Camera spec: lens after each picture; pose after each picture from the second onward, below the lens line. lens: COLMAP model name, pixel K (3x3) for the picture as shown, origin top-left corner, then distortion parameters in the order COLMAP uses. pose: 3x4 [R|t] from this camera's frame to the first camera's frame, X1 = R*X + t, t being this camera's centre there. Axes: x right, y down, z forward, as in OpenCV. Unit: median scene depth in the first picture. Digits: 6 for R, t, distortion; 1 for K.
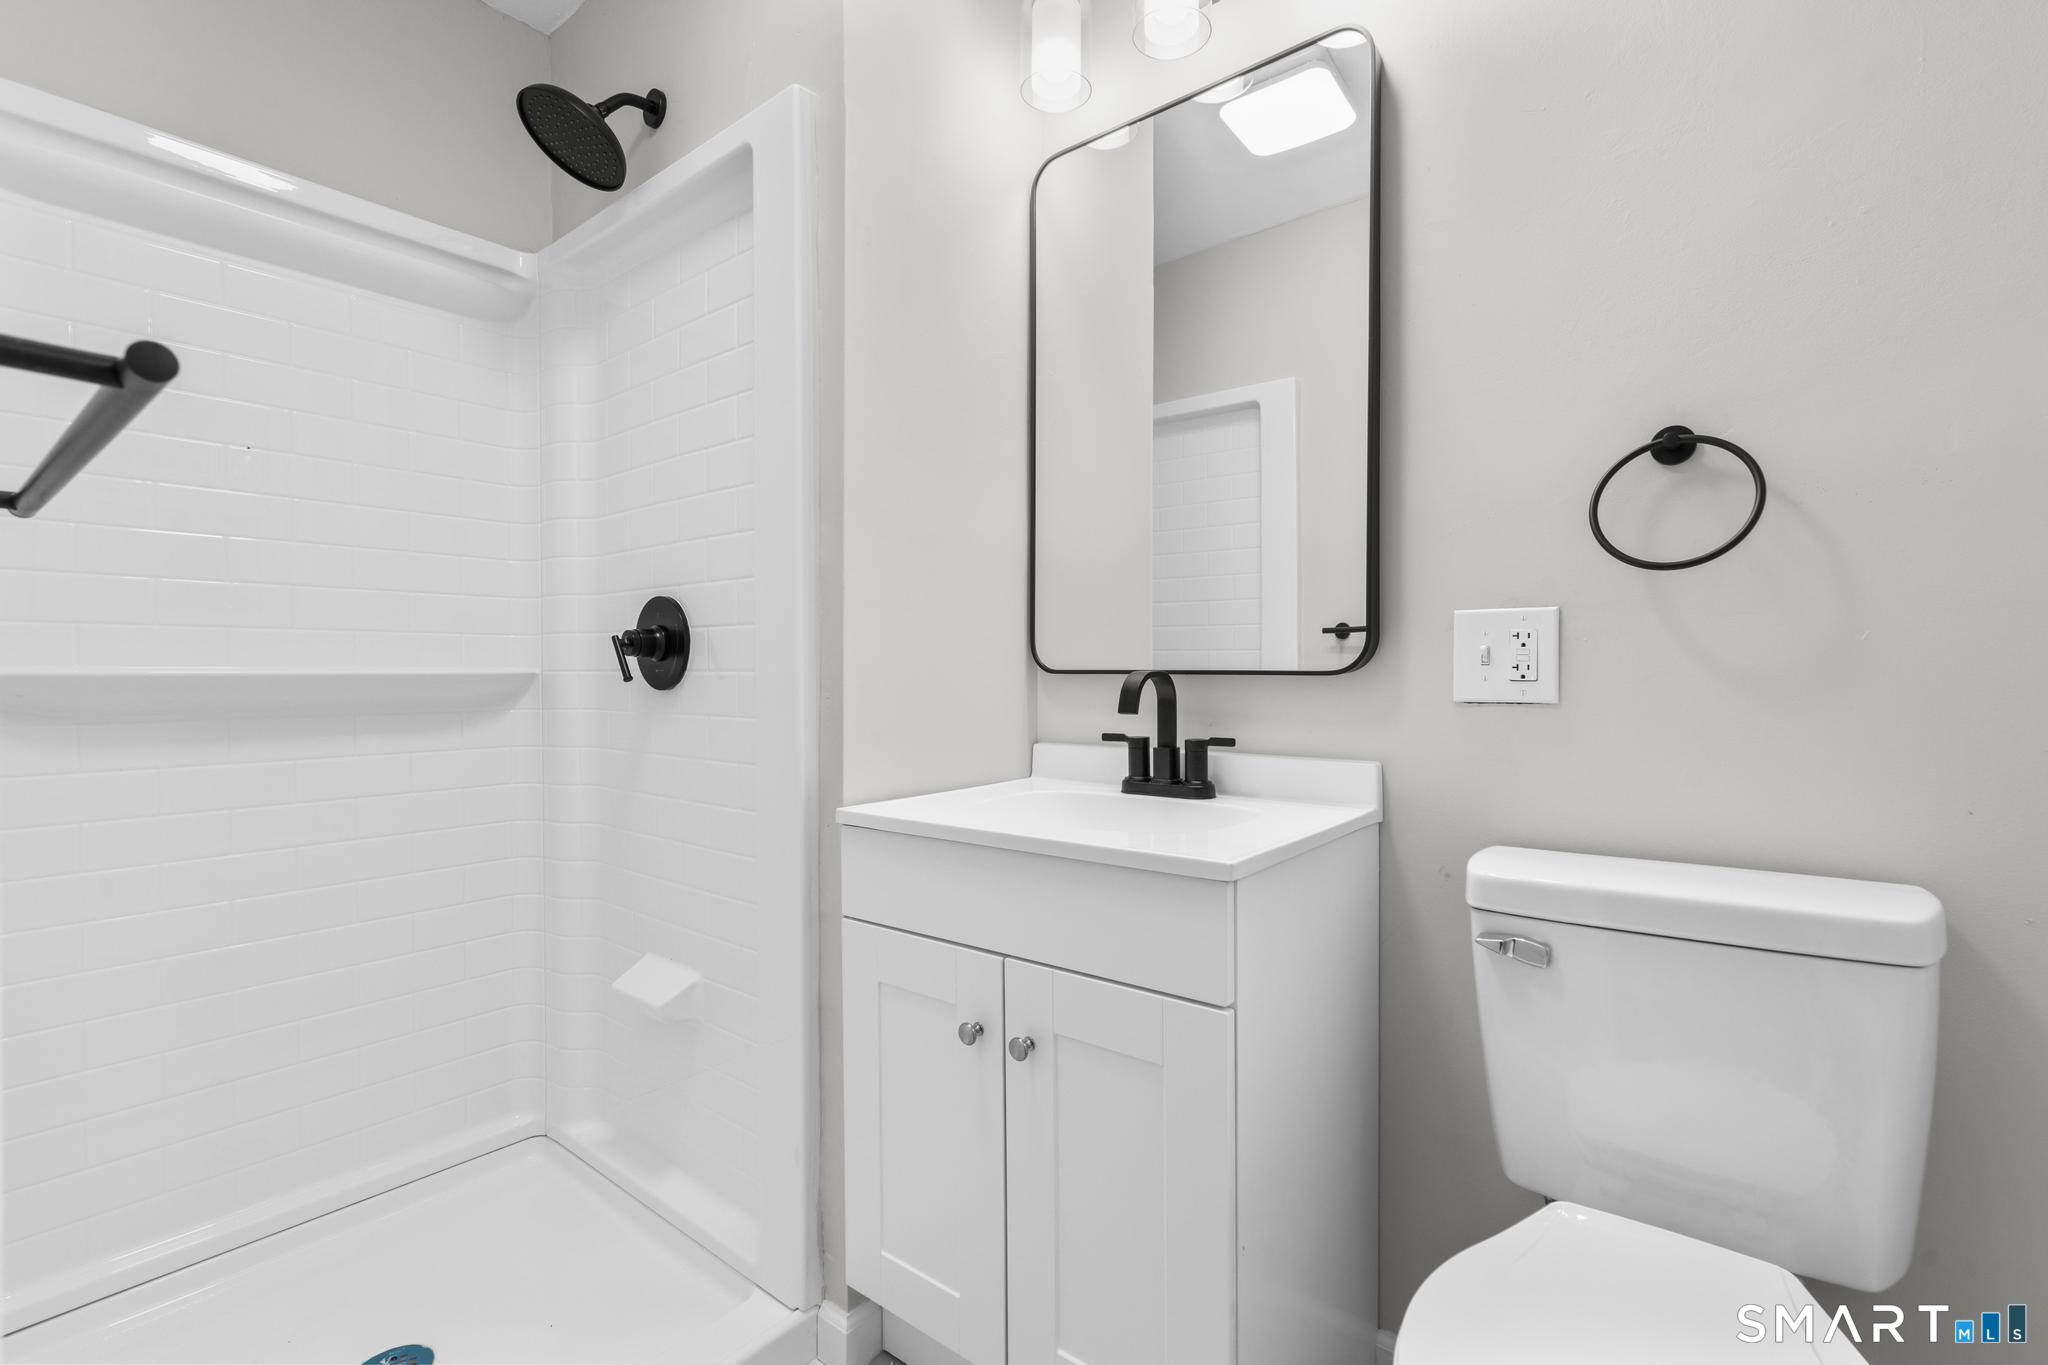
lens RADIAL K [[918.5, 0, 1026.3], [0, 918.5, 689.7], [0, 0, 1]] dist [-0.001831, -0.000218]
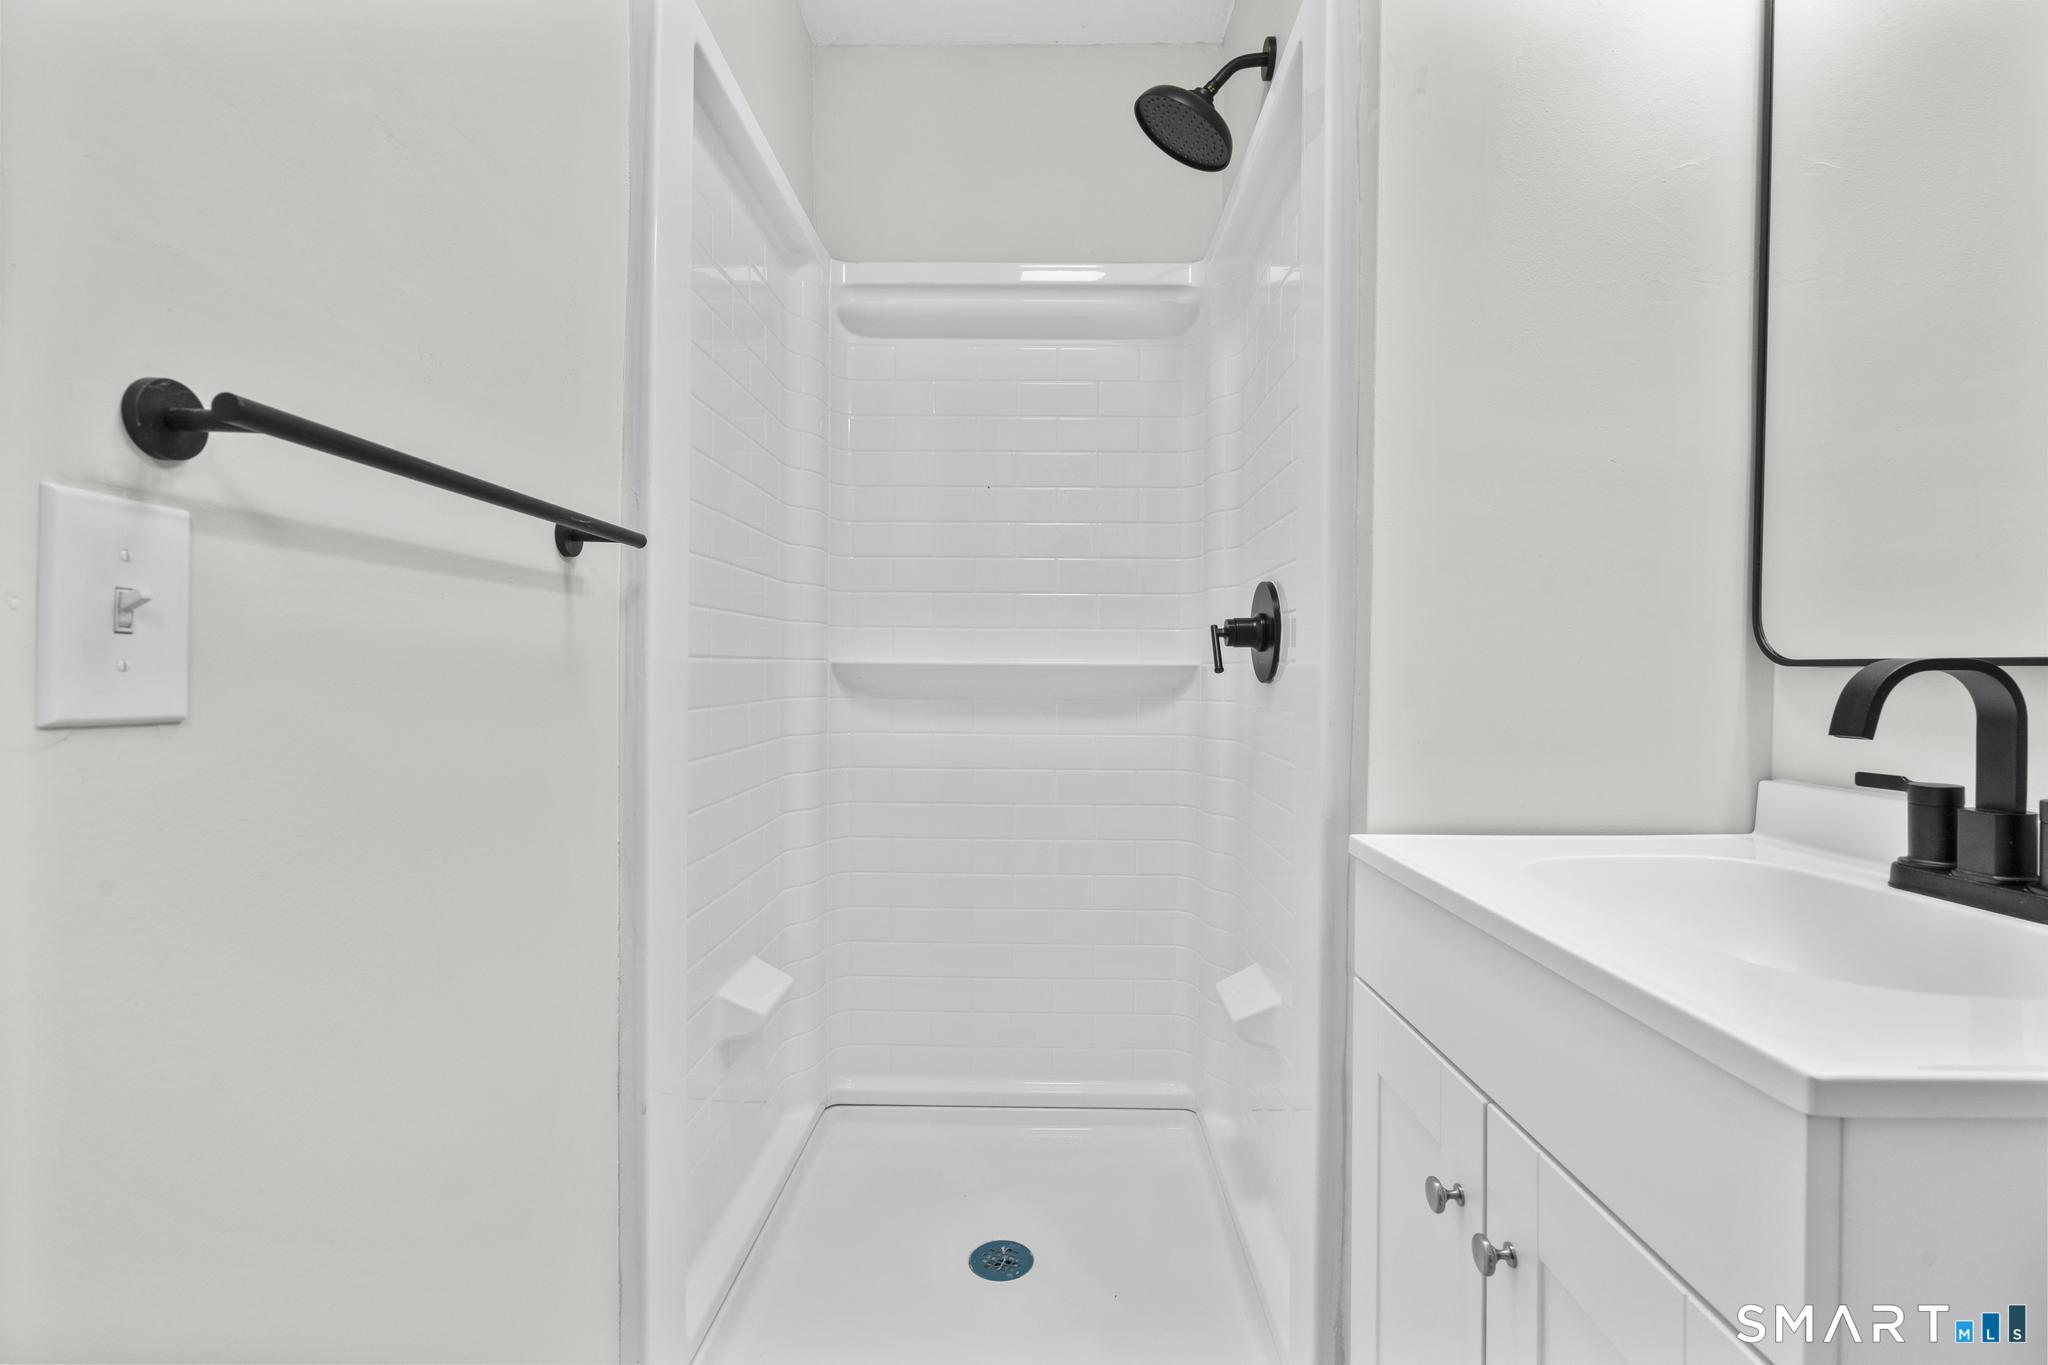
lens RADIAL K [[918.5, 0, 1022.9], [0, 918.5, 685.1], [0, 0, 1]] dist [-0.001831, -0.000218]
pose [[0.618232, 0.016647, -0.785819, 0.200364], [-0.016078, 0.999834, 0.008531, -0.001556], [0.785831, 0.007360, 0.618398, 0.254016]]
